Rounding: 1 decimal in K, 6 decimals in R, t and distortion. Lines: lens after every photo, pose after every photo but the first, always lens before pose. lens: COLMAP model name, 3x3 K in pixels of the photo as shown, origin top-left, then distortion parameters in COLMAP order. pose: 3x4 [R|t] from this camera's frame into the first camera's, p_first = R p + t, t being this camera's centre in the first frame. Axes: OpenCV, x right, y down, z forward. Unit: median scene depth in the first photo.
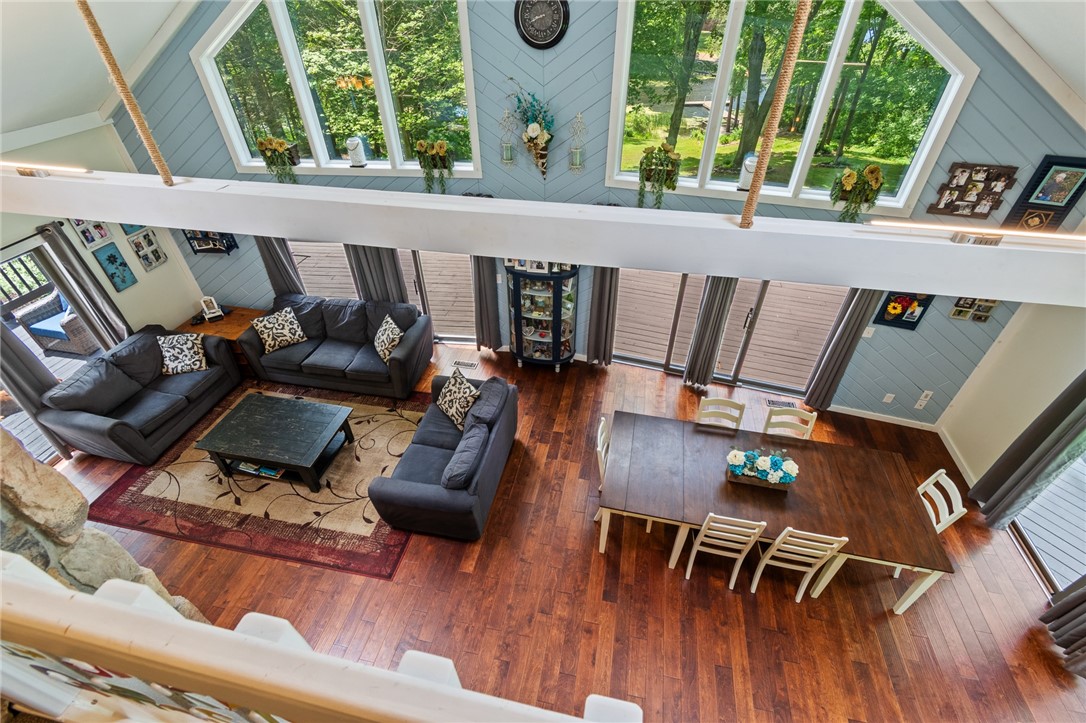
lens RADIAL K [[479.8, 0, 545.7], [0, 479.8, 366.8], [0, 0, 1]] dist [0.003696, -0.003069]
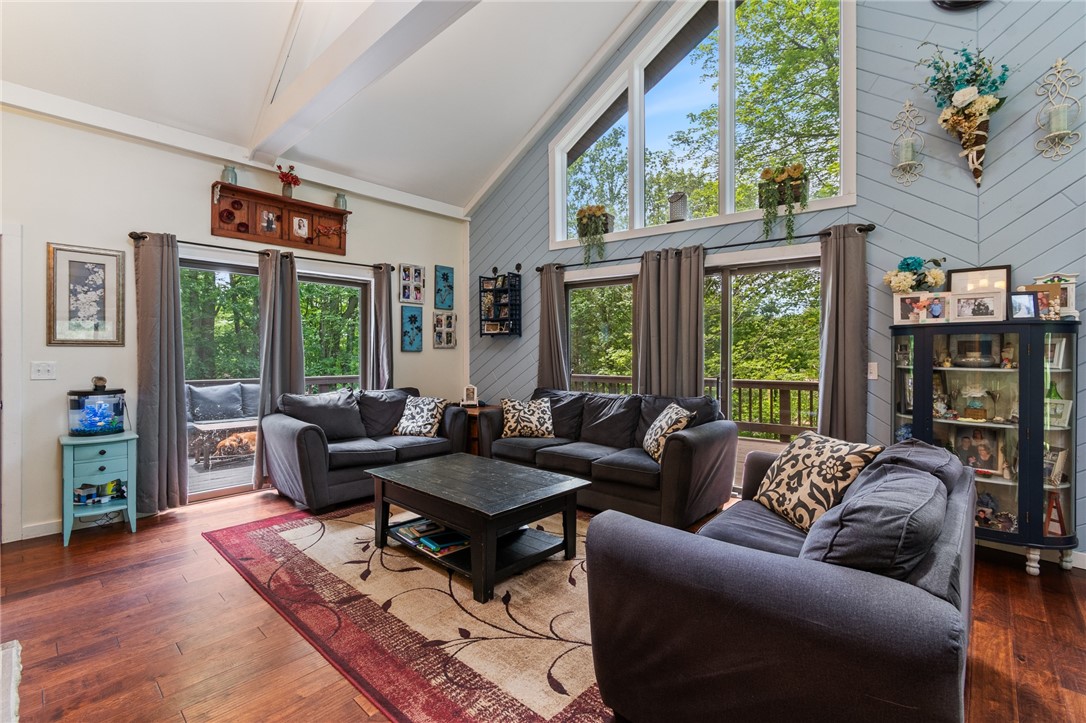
lens RADIAL K [[479.8, 0, 538.9], [0, 479.8, 354.5], [0, 0, 1]] dist [0.003696, -0.003069]
pose [[0.853273, 0.005926, -0.521430, -0.163548], [-0.334888, 0.772710, -0.539231, 0.299904], [0.399719, 0.634732, 0.661317, 0.513806]]
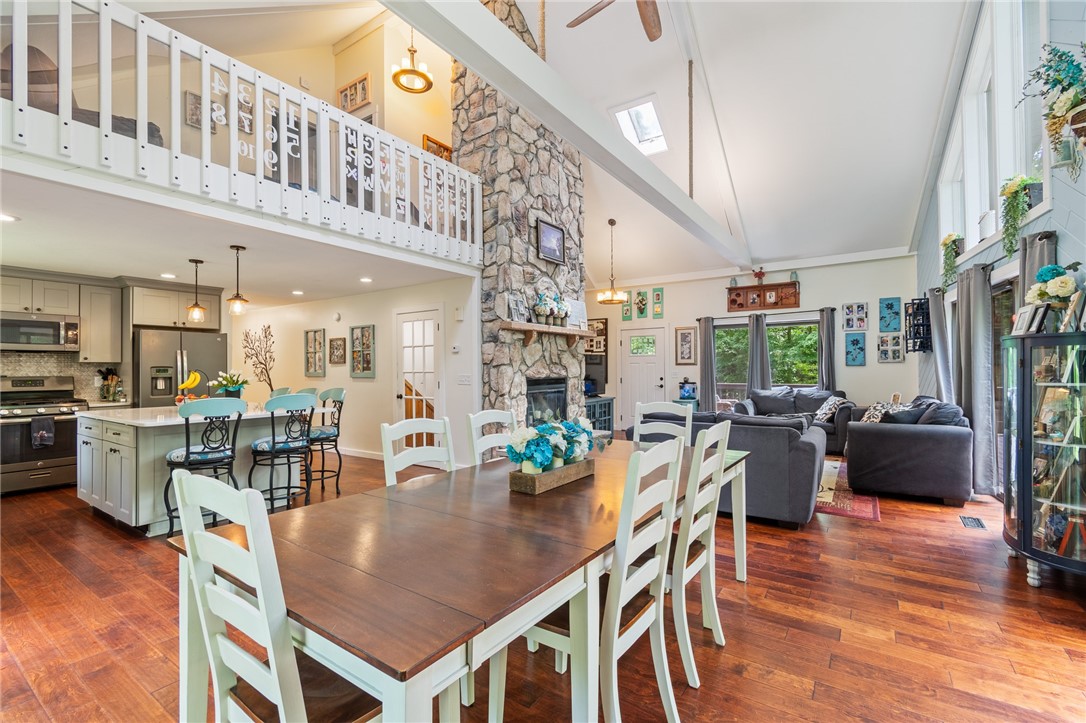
lens RADIAL K [[479.8, 0, 551.2], [0, 479.8, 363.9], [0, 0, 1]] dist [0.003696, -0.003069]
pose [[-0.375606, -0.001880, -0.926778, 0.746633], [-0.583198, 0.777662, 0.234782, 0.011462], [0.720278, 0.628680, -0.293190, 0.854765]]
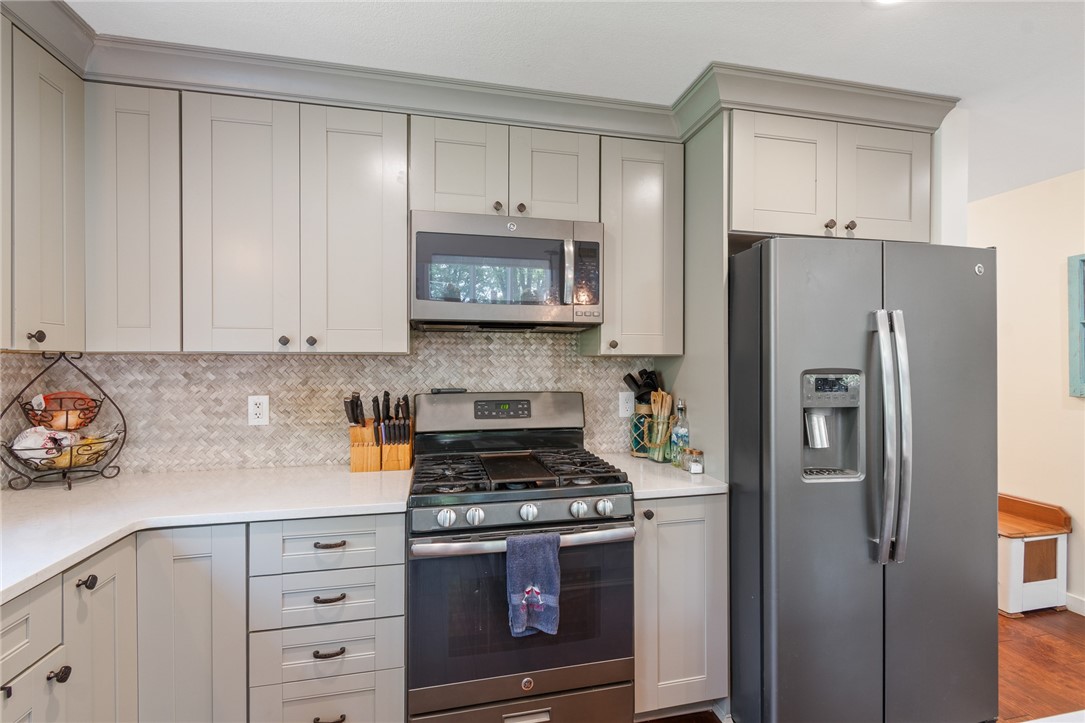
lens RADIAL K [[479.3, 0, 544.0], [0, 479.3, 364.3], [0, 0, 1]] dist [0.003696, -0.003069]
pose [[-0.912251, 0.004482, -0.409608, 0.343227], [-0.257248, 0.771901, 0.581371, 0.674596], [0.318783, 0.635727, -0.703014, 0.032597]]
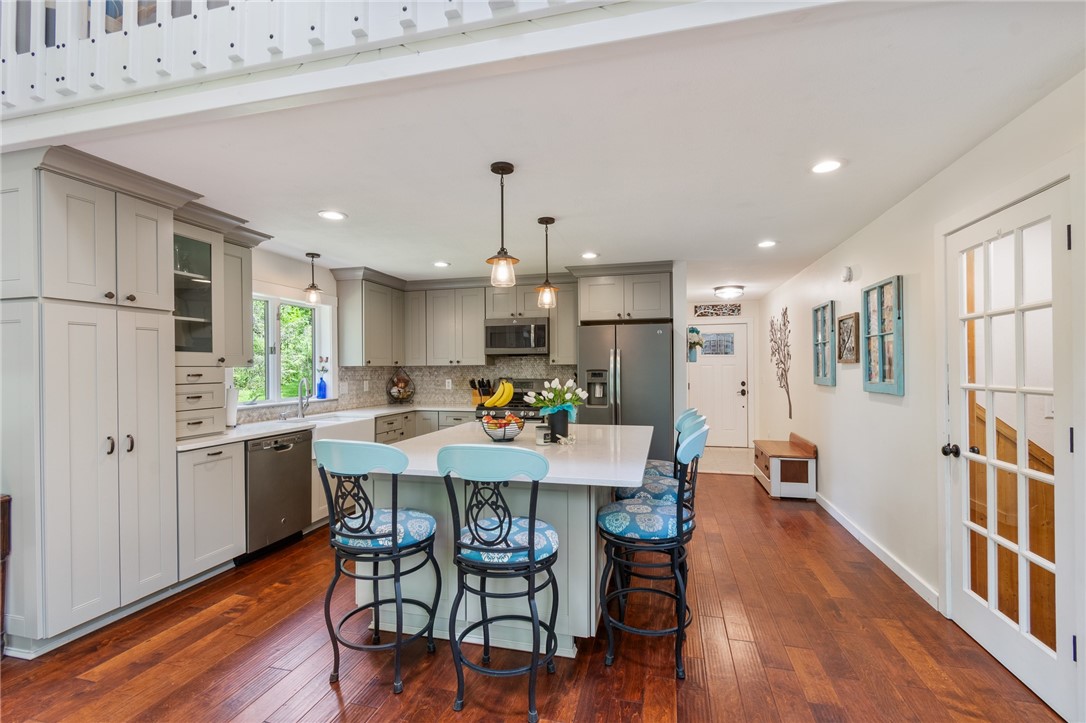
lens RADIAL K [[479.8, 0, 541.5], [0, 479.8, 364.4], [0, 0, 1]] dist [0.003696, -0.003069]
pose [[-0.998771, 0.013054, 0.047804, 0.112685], [0.040283, 0.775707, 0.629807, 0.222479], [-0.028860, 0.630958, -0.775280, 0.580096]]
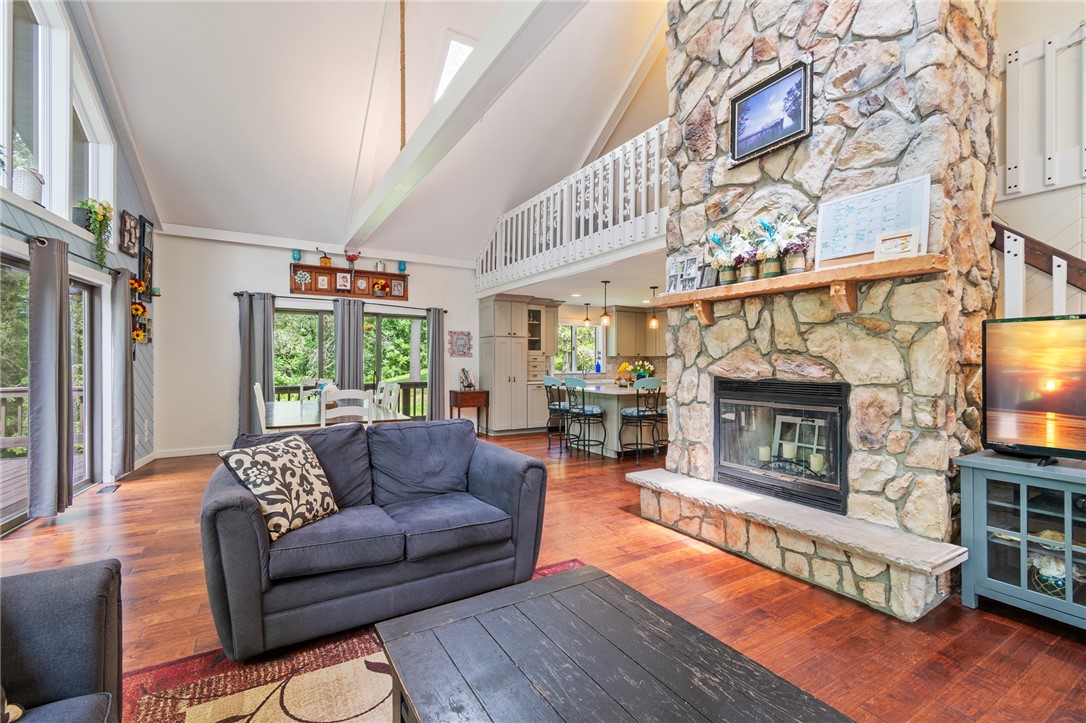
lens RADIAL K [[479.8, 0, 535.4], [0, 479.8, 363.6], [0, 0, 1]] dist [0.003696, -0.003069]
pose [[-0.665608, -0.001777, 0.746299, -0.677538], [0.474083, 0.771303, 0.424661, -0.103320], [-0.576378, 0.636465, -0.512543, 1.003695]]
